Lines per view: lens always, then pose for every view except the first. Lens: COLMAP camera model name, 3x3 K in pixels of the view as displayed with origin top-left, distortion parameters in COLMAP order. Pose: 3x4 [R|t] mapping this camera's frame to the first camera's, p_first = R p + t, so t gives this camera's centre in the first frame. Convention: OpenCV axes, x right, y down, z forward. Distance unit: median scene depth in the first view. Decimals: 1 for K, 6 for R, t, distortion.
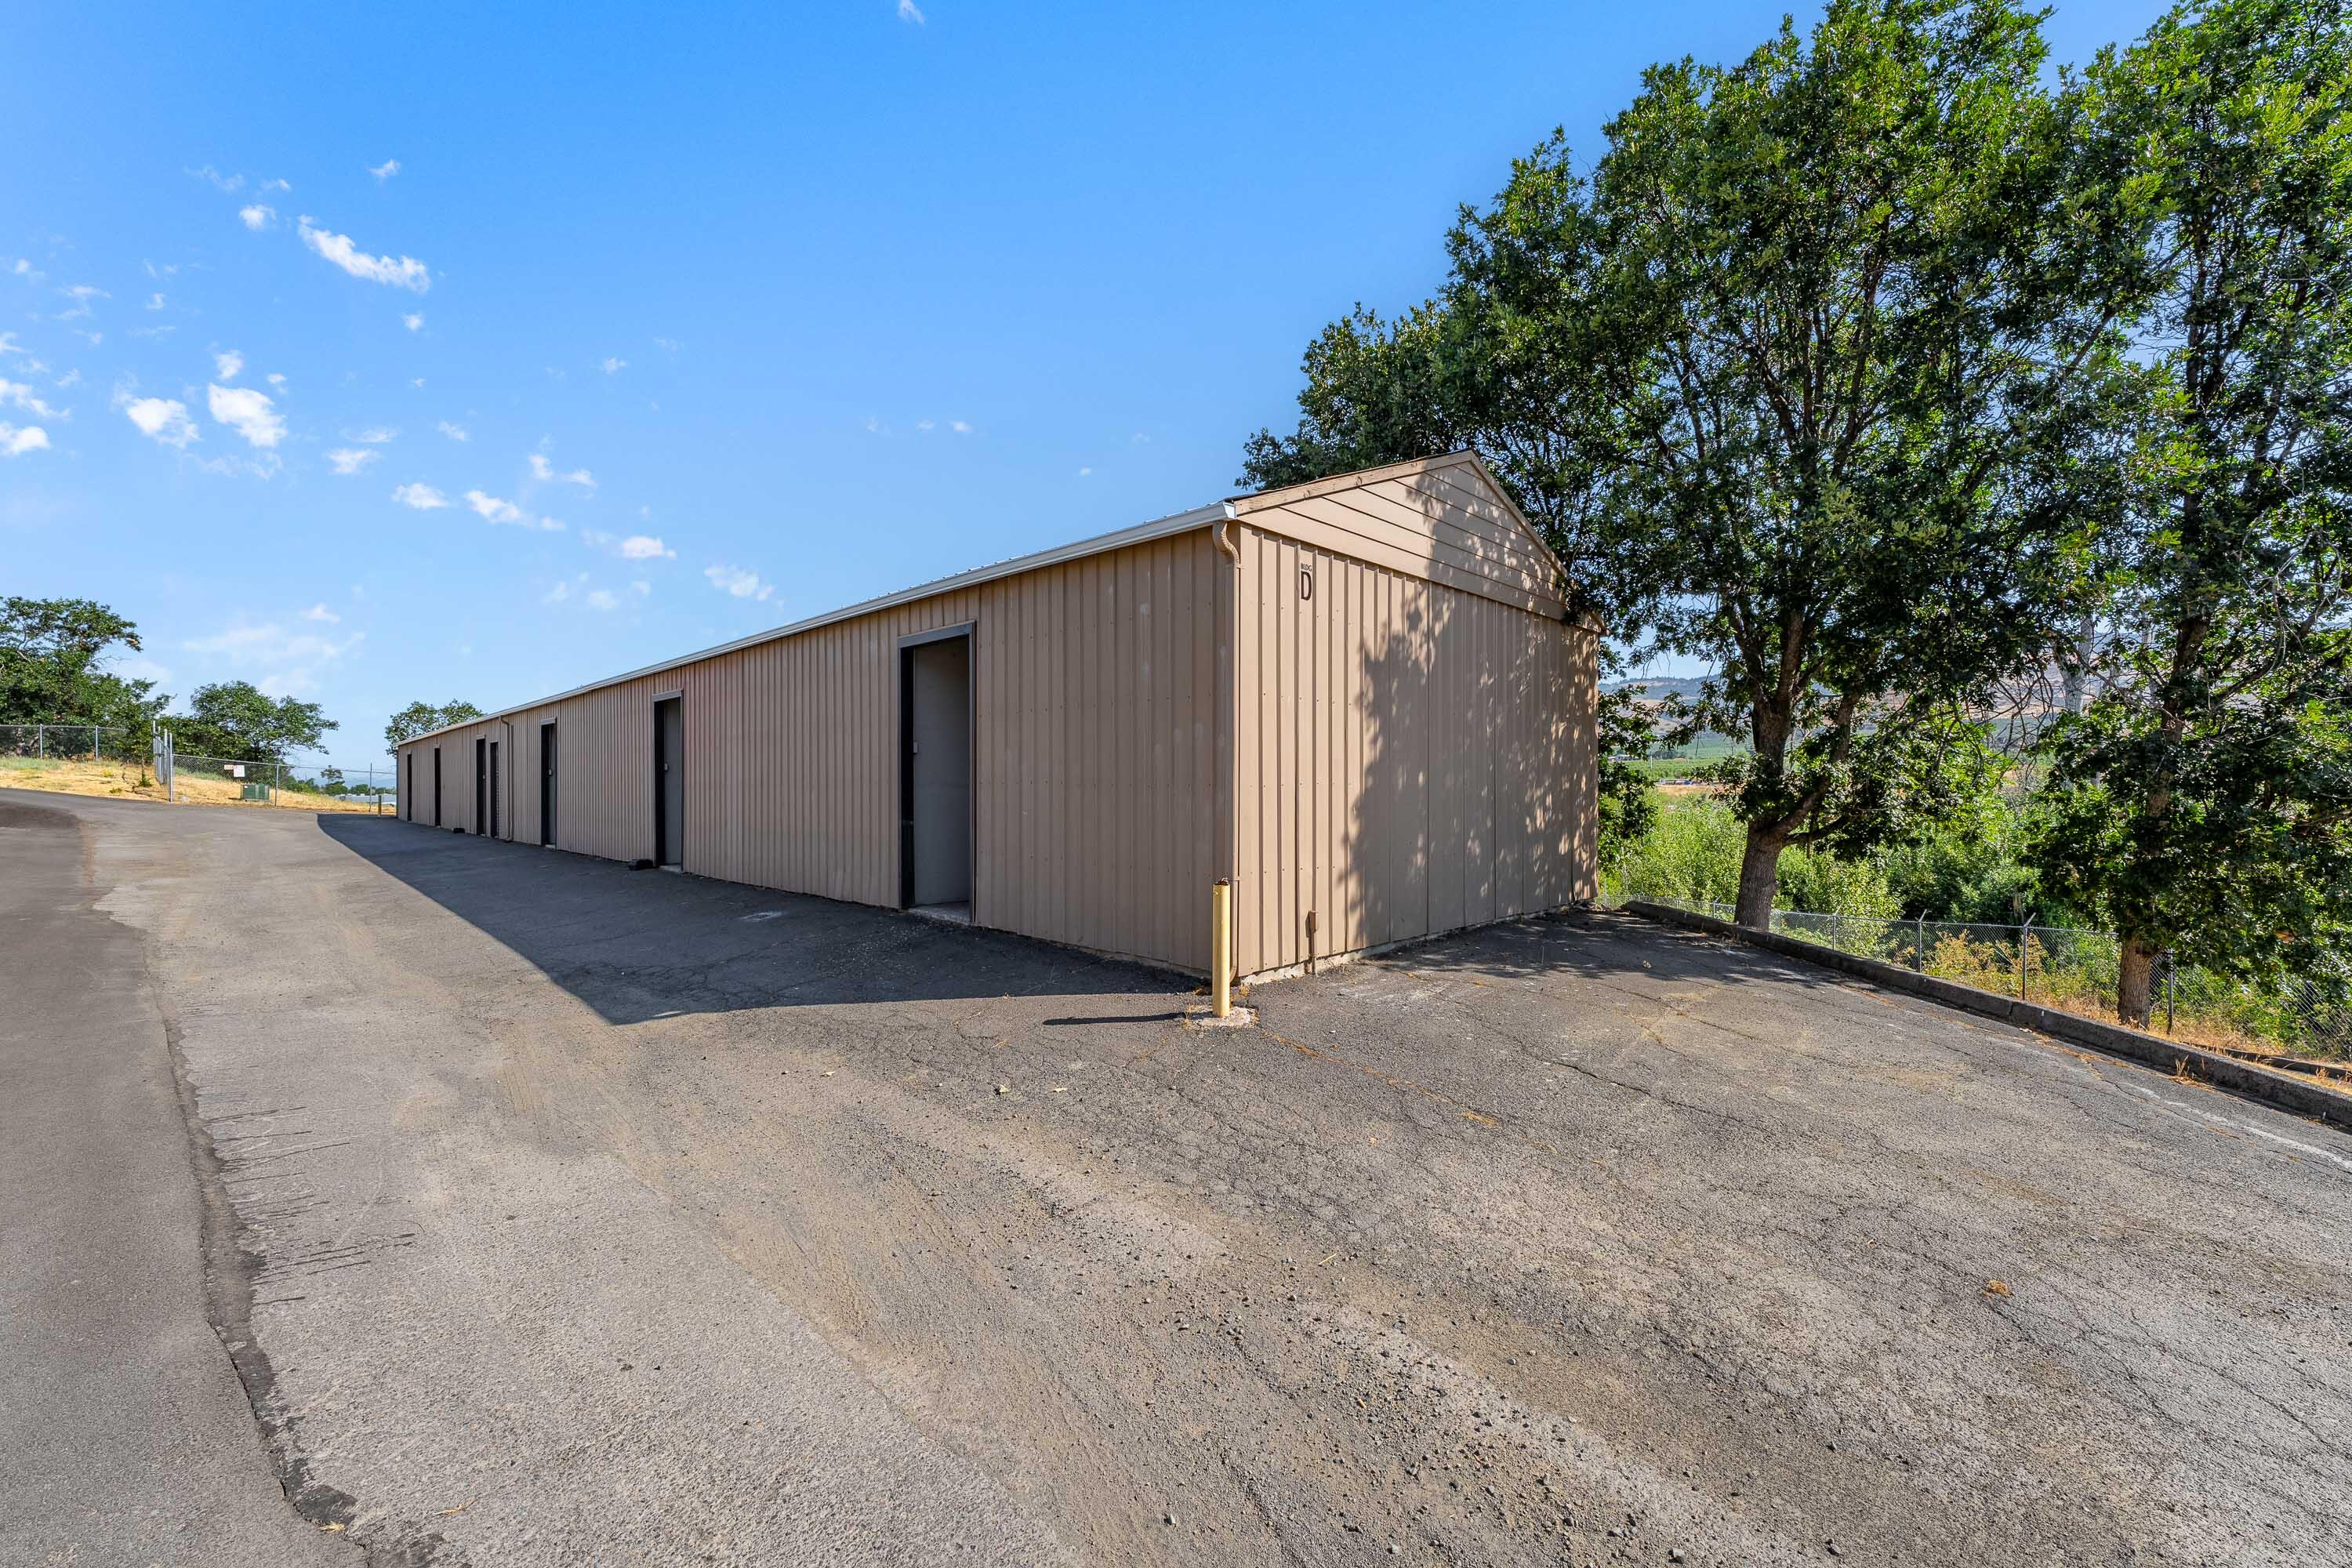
lens RADIAL K [[953.4, 0, 1170.3], [0, 953.4, 783.3], [0, 0, 1]] dist [0.000969, 0.000385]
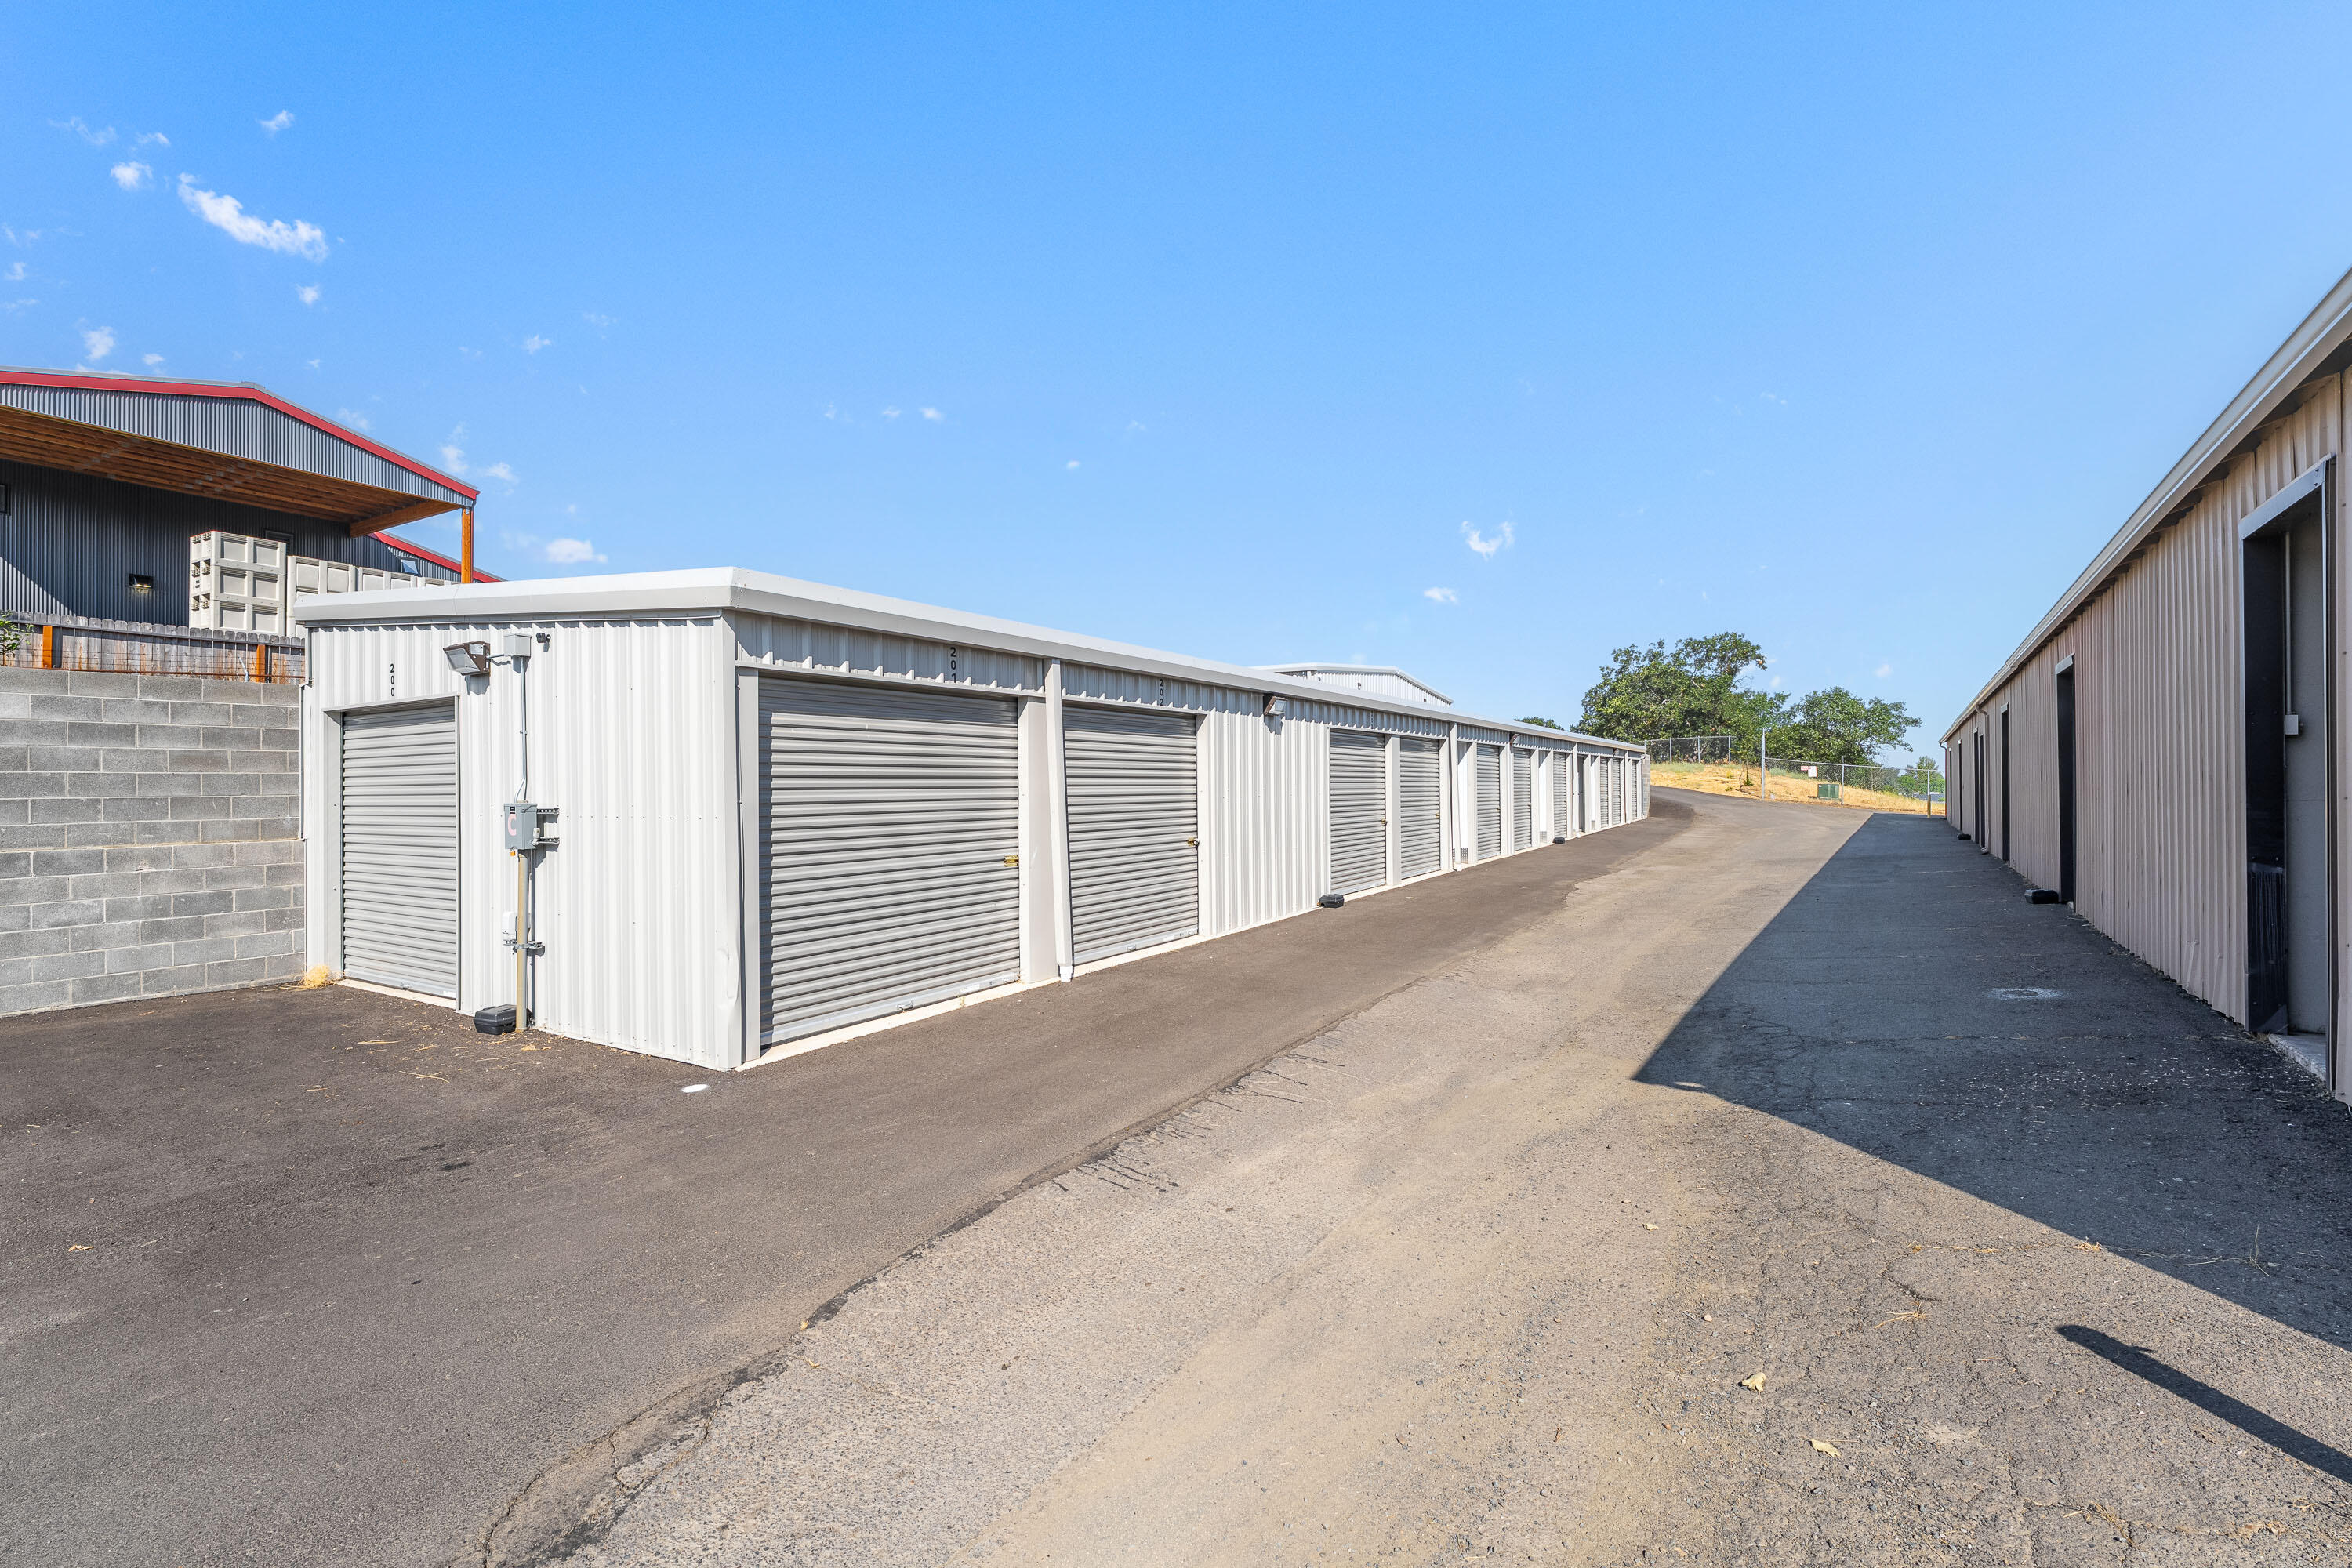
lens RADIAL K [[1028.4, 0, 1169.4], [0, 1028.4, 782.9], [0, 0, 1]] dist [-0.001238, -0.000113]
pose [[0.167158, -0.001392, -0.985929, 0.117473], [0.005357, 0.999986, -0.000503, -0.006398], [0.985916, -0.005197, 0.167163, 0.199774]]
